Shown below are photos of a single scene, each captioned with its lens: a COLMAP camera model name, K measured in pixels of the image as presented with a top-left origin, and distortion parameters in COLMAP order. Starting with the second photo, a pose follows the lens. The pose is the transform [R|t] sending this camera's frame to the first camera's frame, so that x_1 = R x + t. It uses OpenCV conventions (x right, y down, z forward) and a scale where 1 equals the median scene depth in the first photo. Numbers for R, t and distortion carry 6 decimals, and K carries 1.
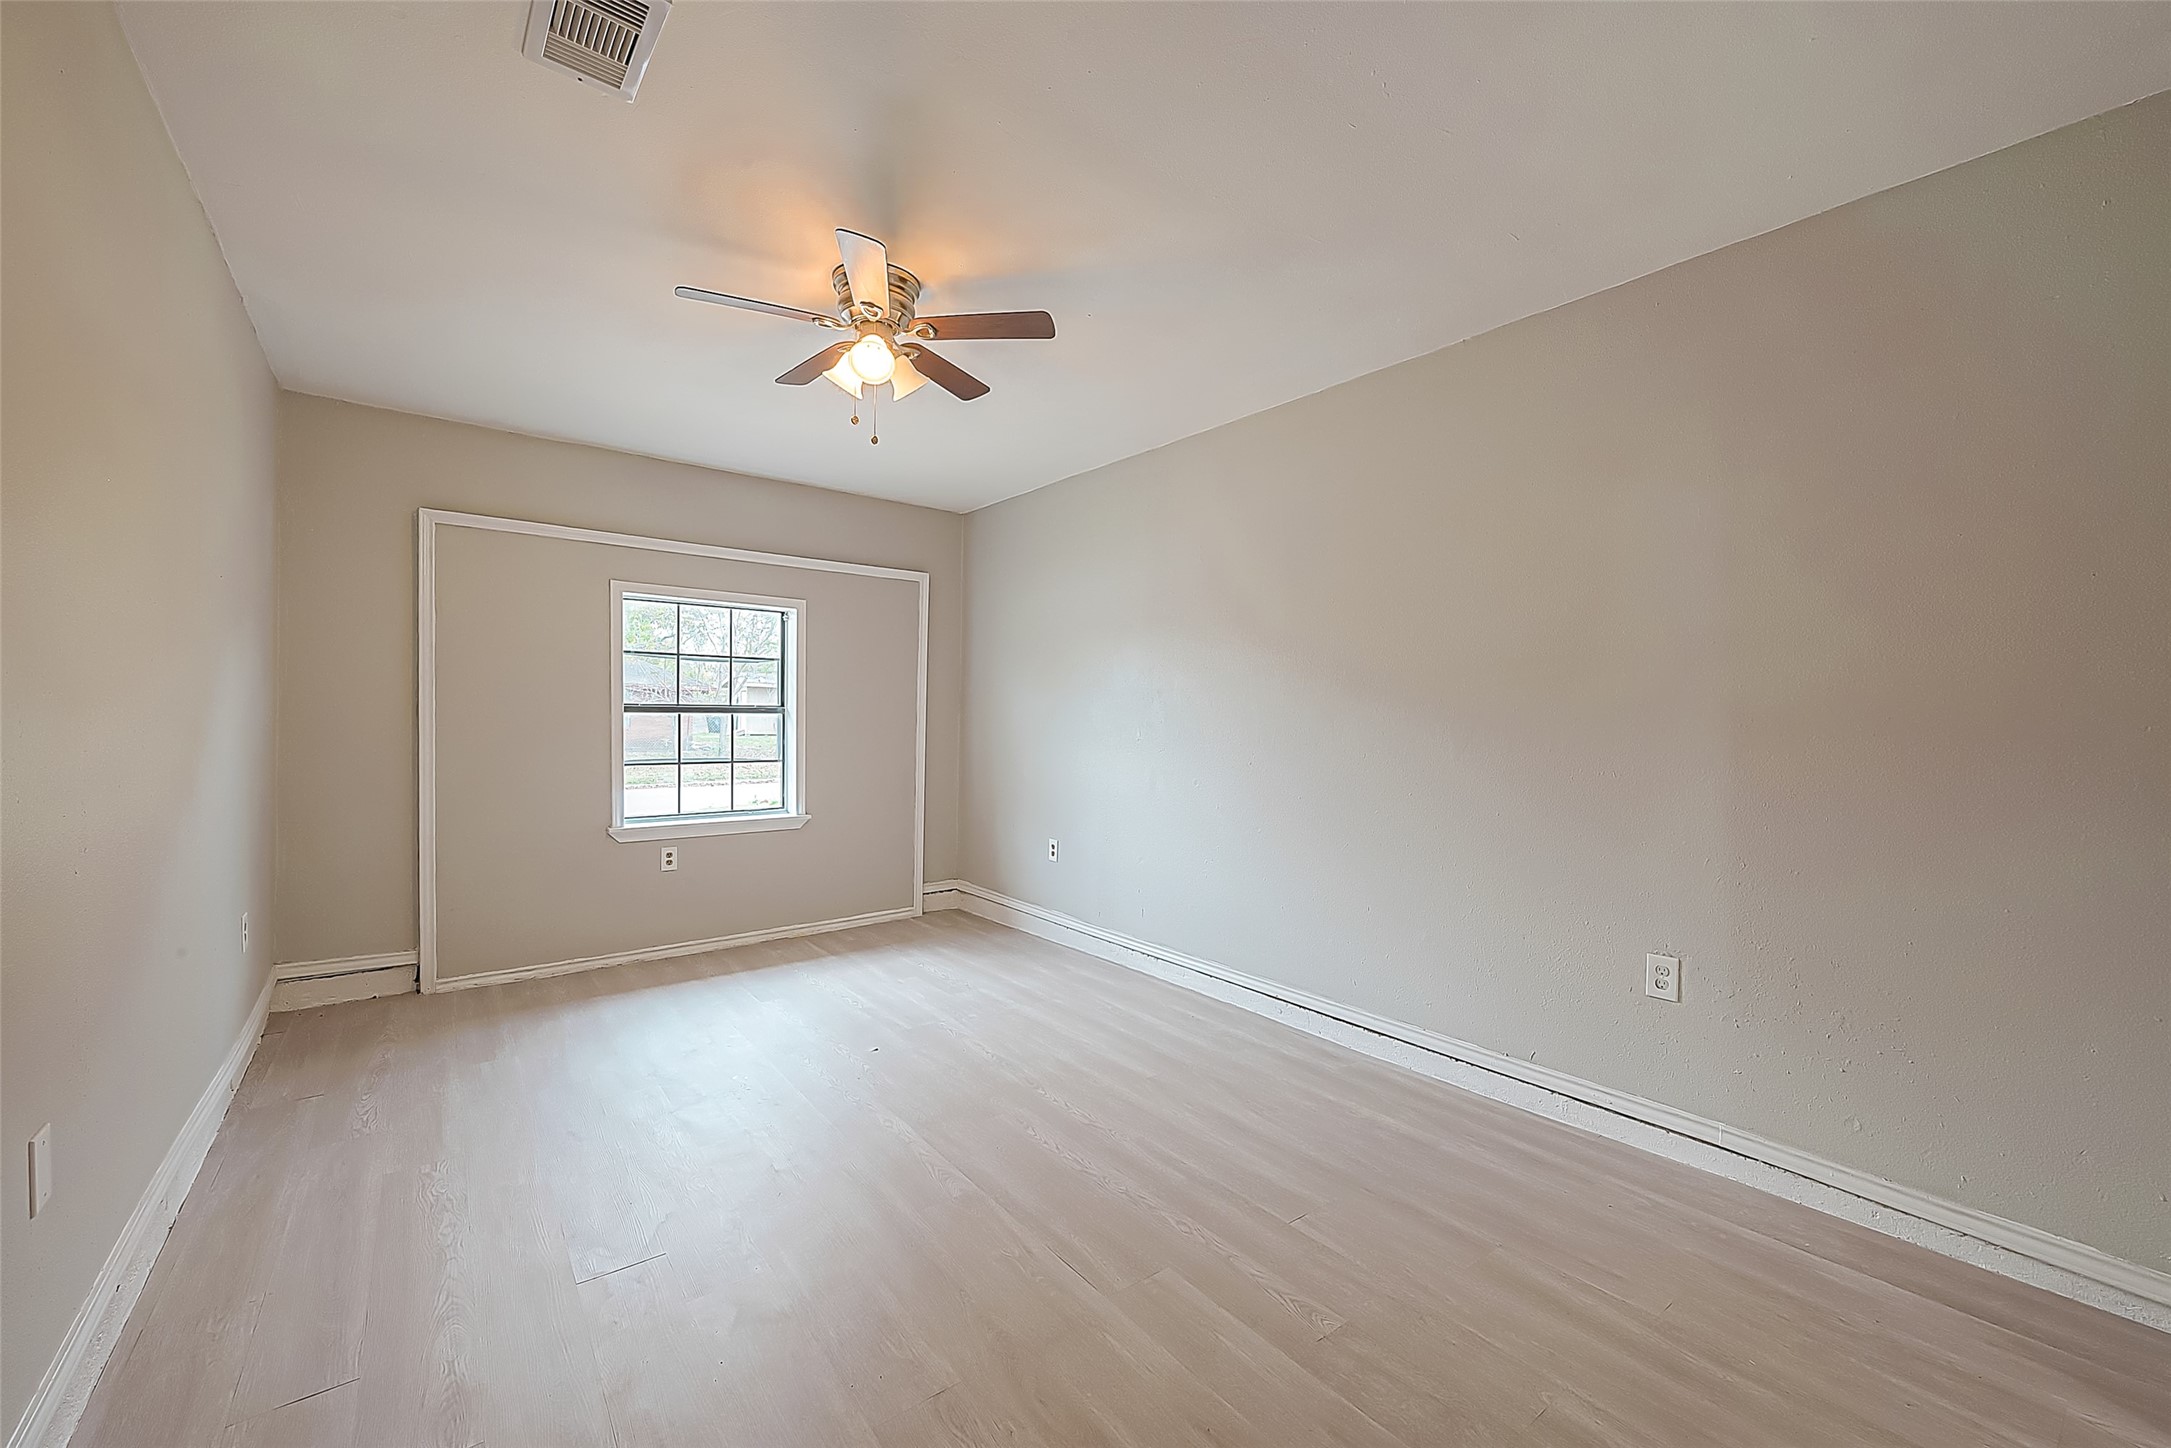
lens RADIAL K [[860.2, 0, 1085.5], [0, 860.2, 724.0], [0, 0, 1]] dist [0.000679, -0.000013]
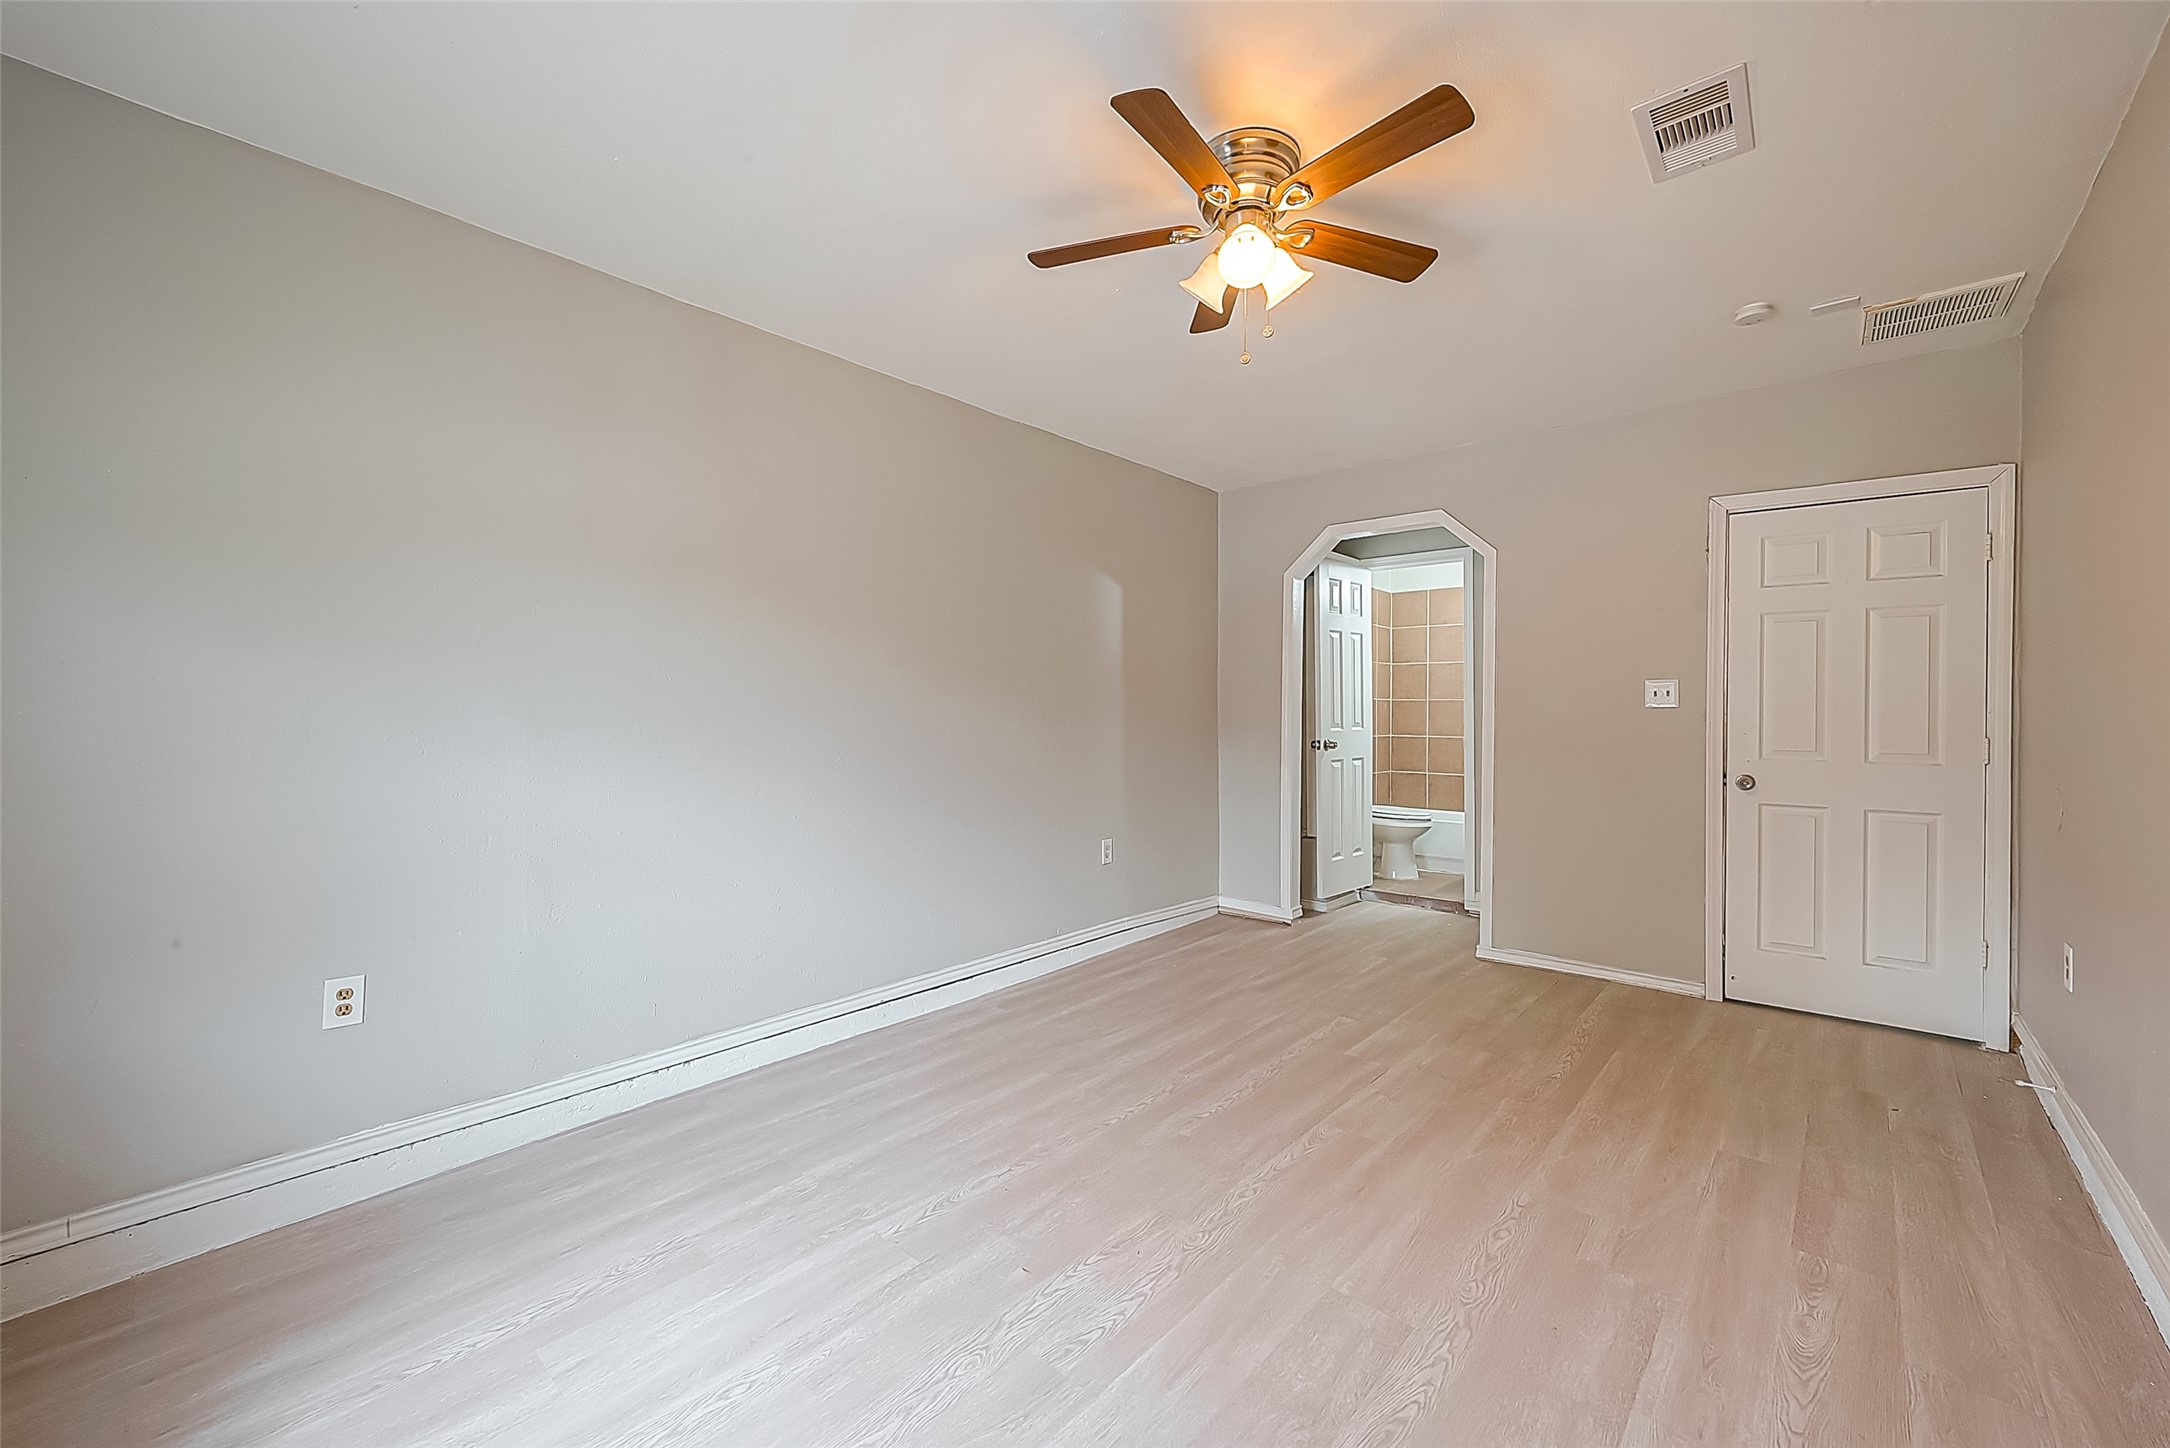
lens RADIAL K [[859.8, 0, 1085.0], [0, 859.8, 724.0], [0, 0, 1]] dist [0.000679, -0.000013]
pose [[-0.189379, -0.019823, 0.981704, -0.815343], [0.005062, 0.999763, 0.021164, -0.006054], [-0.981891, 0.008977, -0.189234, 1.059756]]
